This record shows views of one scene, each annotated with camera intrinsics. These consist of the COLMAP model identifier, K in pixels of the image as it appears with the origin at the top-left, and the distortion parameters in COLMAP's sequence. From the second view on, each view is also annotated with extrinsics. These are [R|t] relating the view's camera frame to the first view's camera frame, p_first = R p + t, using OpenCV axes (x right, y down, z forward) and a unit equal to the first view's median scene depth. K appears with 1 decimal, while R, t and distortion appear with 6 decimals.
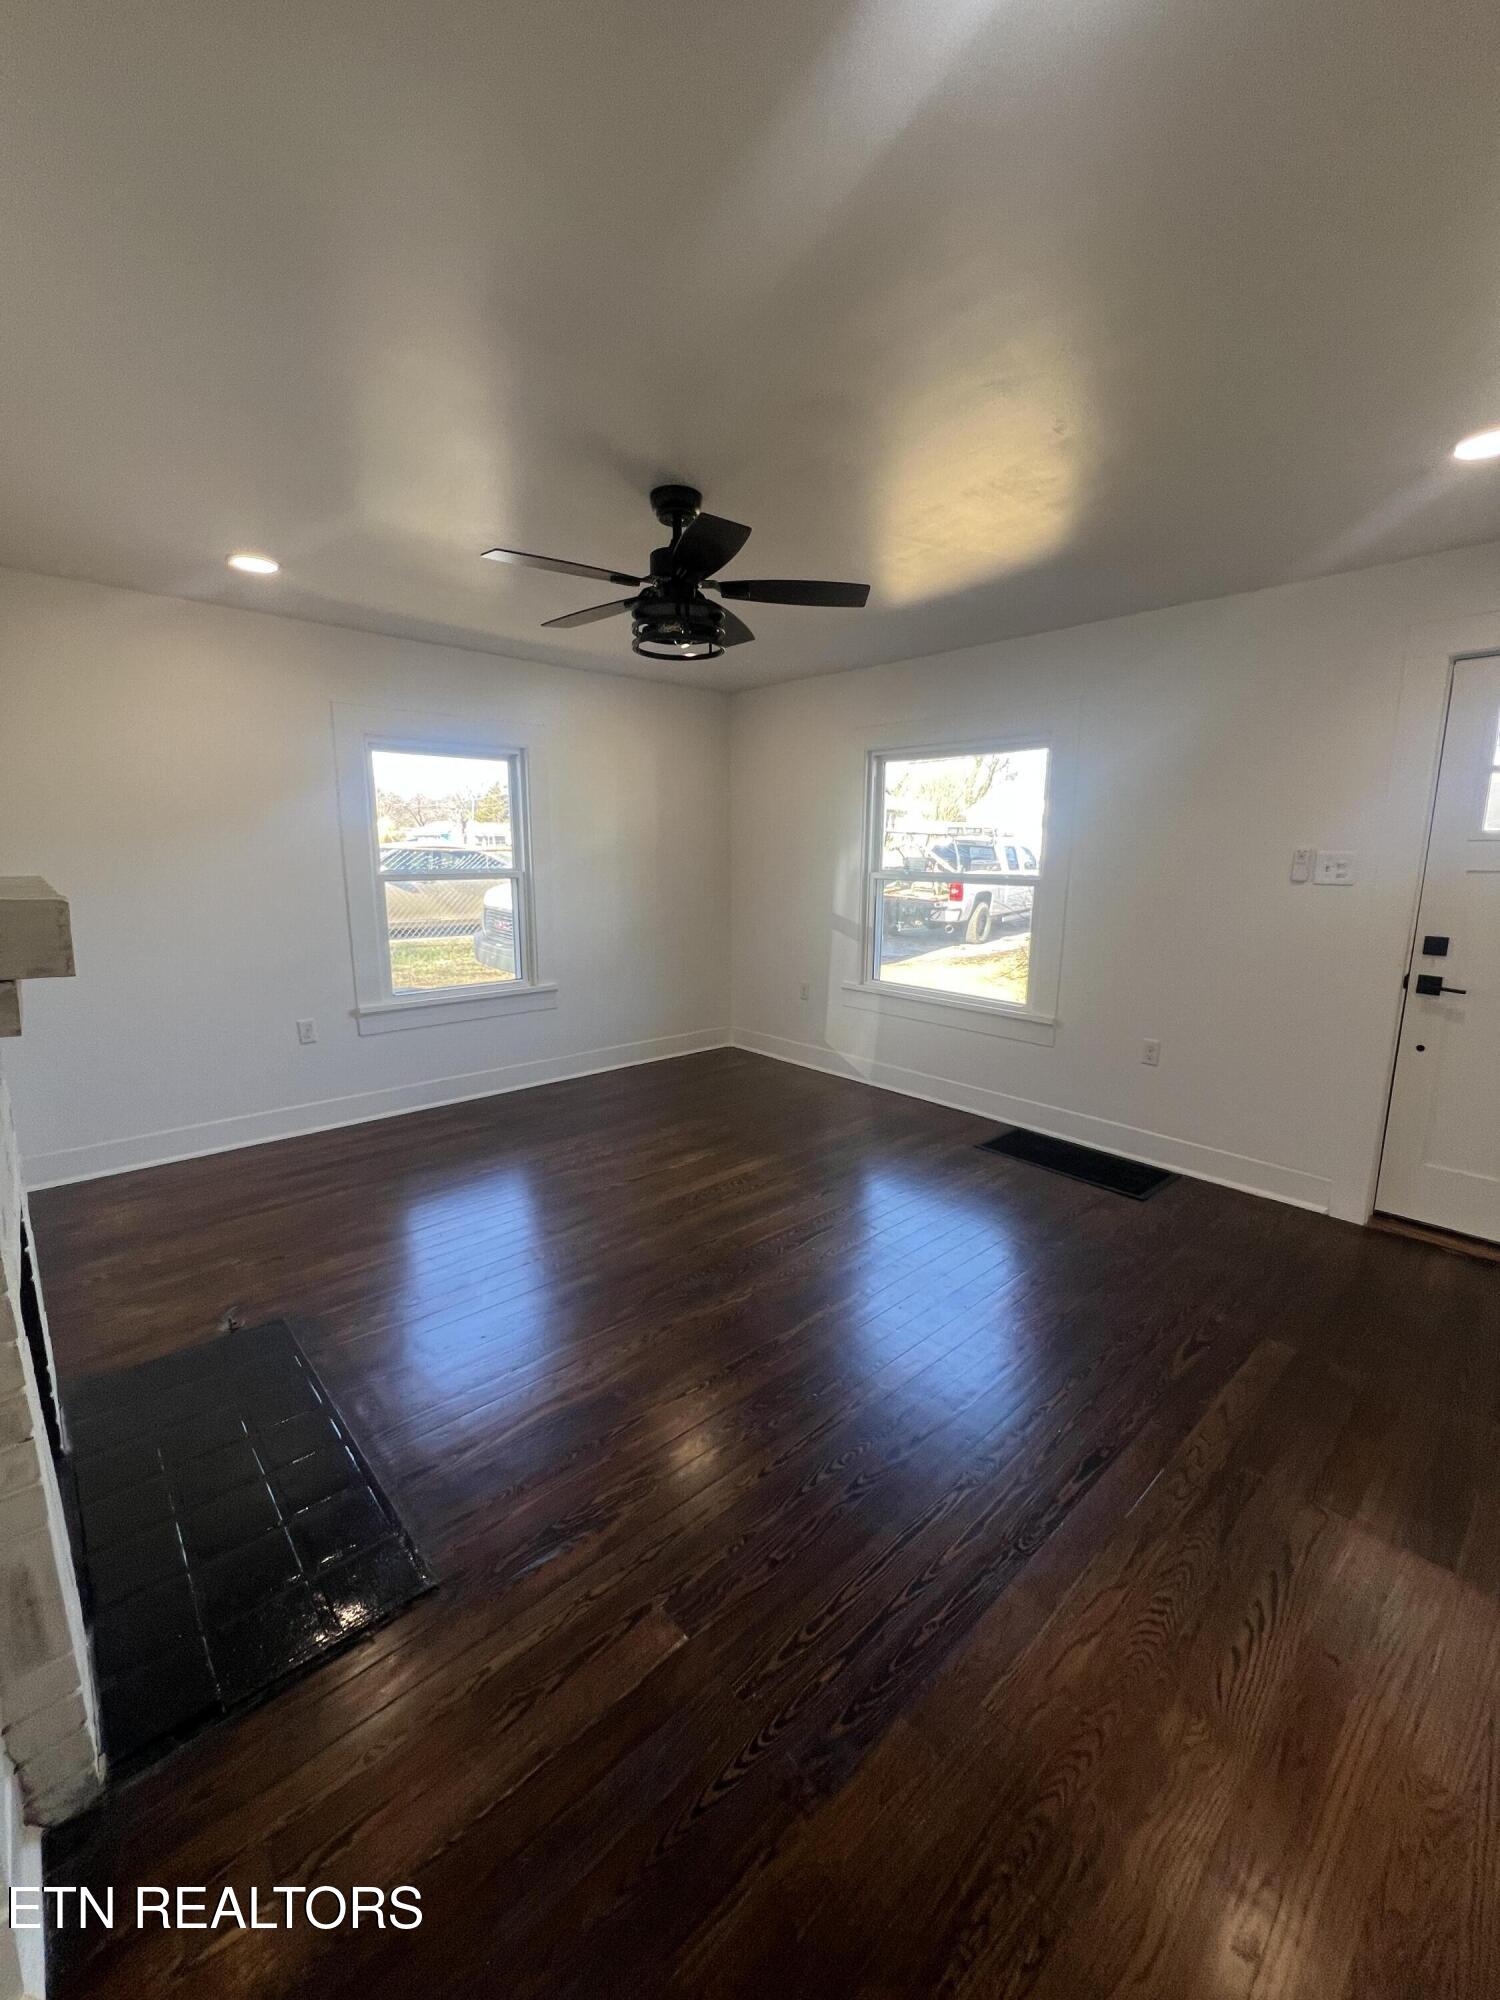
lens RADIAL K [[802.8, 0, 753.6], [0, 802.8, 982.6], [0, 0, 1]] dist [-0.000673, 0.000216]
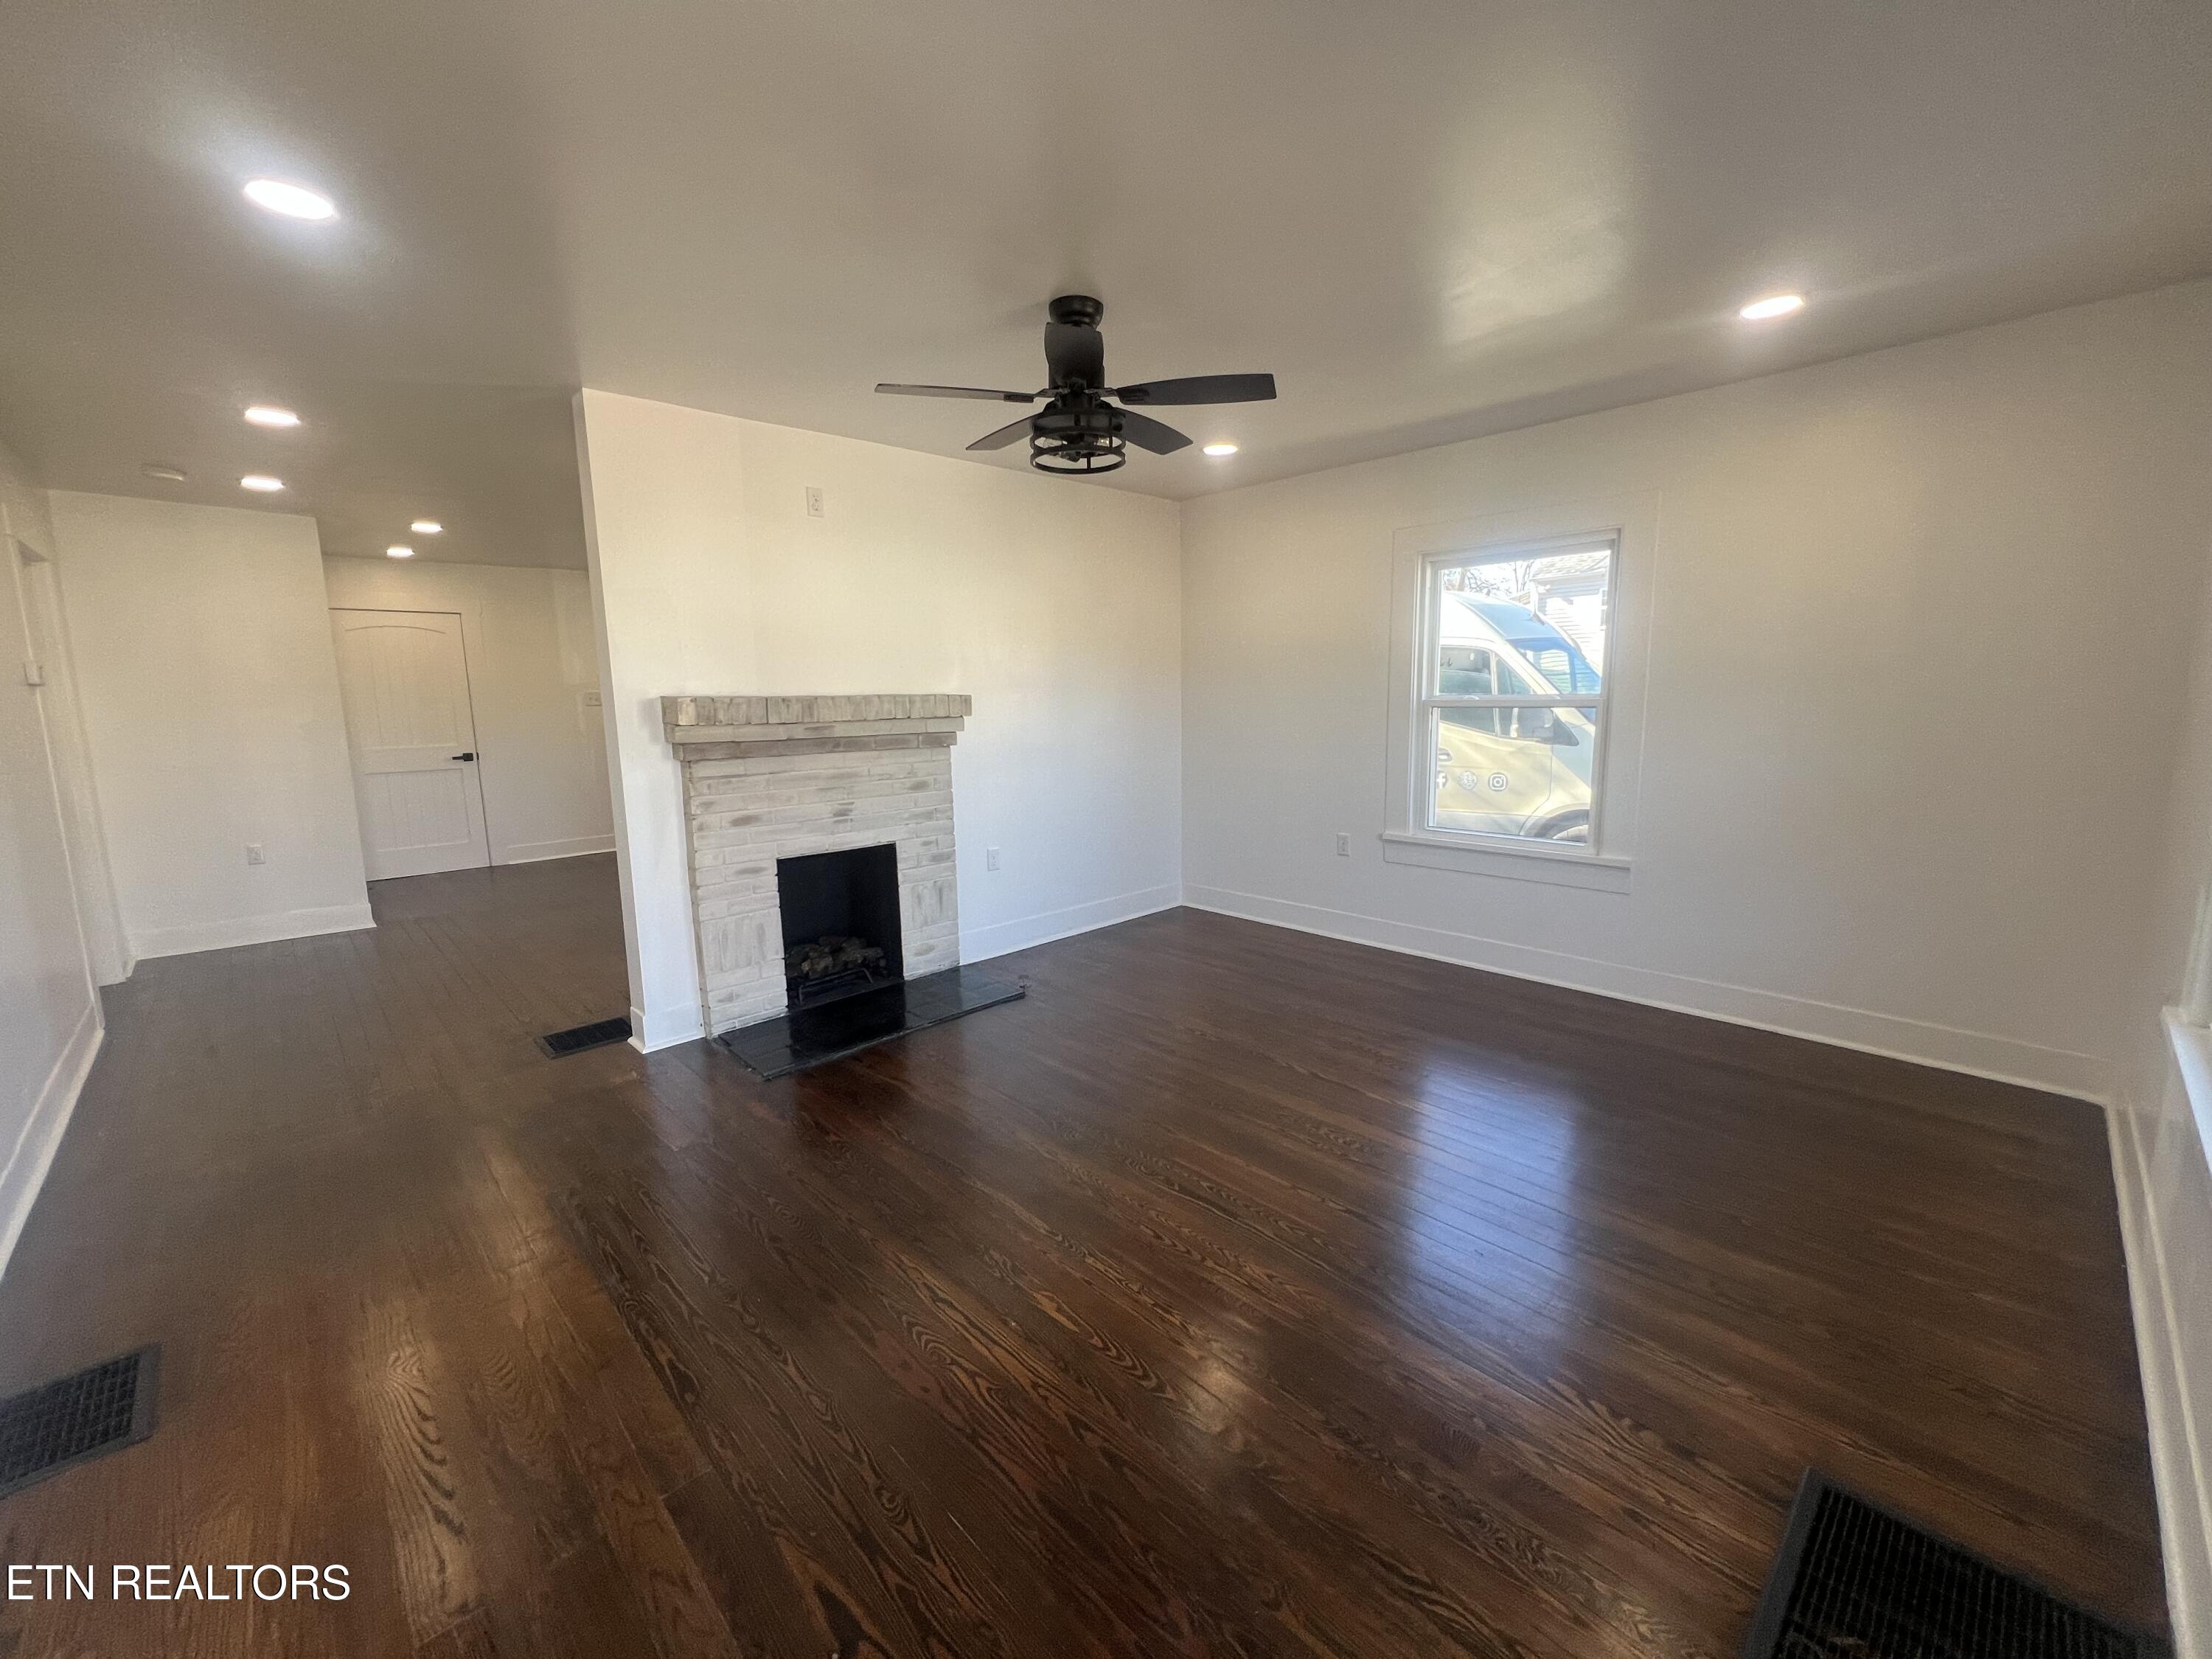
lens RADIAL K [[887.9, 0, 1105.1], [0, 887.9, 849.8], [0, 0, 1]] dist [-0.000673, 0.000216]
pose [[0.019334, 0.170853, -0.985107, 1.064140], [-0.149068, 0.974771, 0.166135, -0.142700], [0.988638, 0.143635, 0.044315, 1.116711]]
